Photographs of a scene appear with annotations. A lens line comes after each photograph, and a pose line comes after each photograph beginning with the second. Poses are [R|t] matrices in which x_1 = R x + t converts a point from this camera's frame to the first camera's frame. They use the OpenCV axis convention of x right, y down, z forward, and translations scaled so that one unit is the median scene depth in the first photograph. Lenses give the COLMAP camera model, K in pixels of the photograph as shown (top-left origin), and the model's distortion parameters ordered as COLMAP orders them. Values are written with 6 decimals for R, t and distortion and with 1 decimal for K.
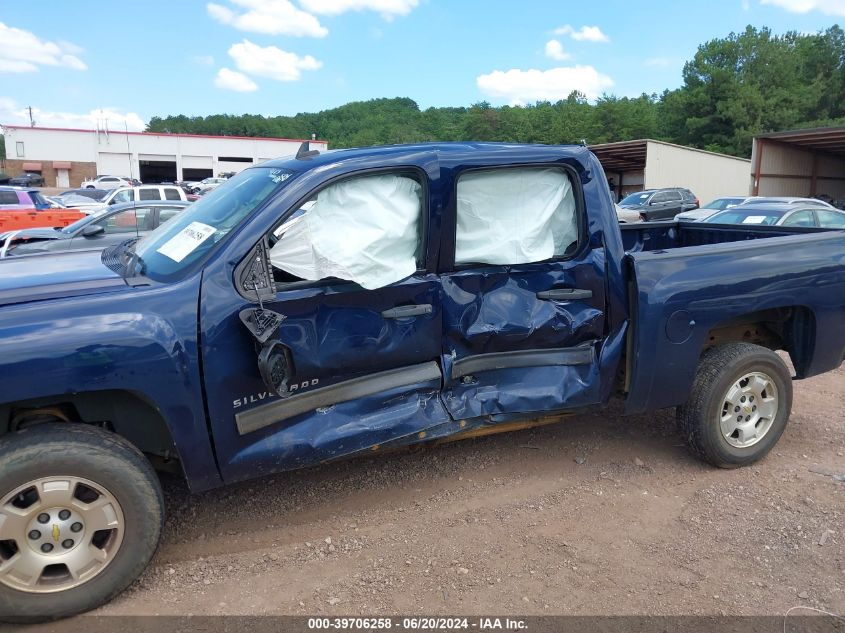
lens RADIAL K [[697.8, 0, 422.5], [0, 697.8, 316.5], [0, 0, 1]] dist [0.023452, -0.001907]
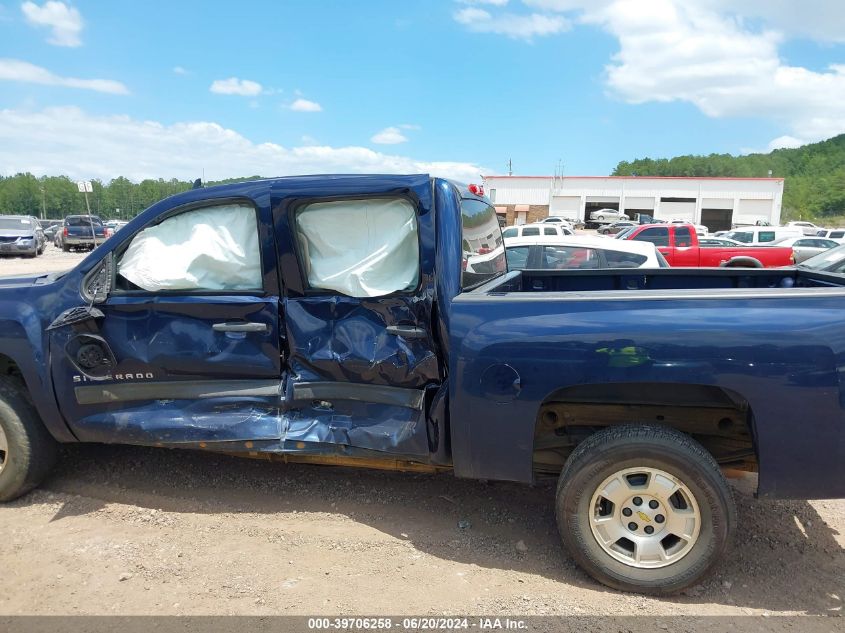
lens RADIAL K [[687.7, 0, 422.2], [0, 687.7, 335.8], [0, 0, 1]] dist [0.027763, -0.102322]
pose [[0.769328, 0.105229, -0.630128, 0.716578], [-0.123337, 0.992250, 0.015119, -0.038372], [0.626836, 0.066087, 0.776344, 0.278149]]
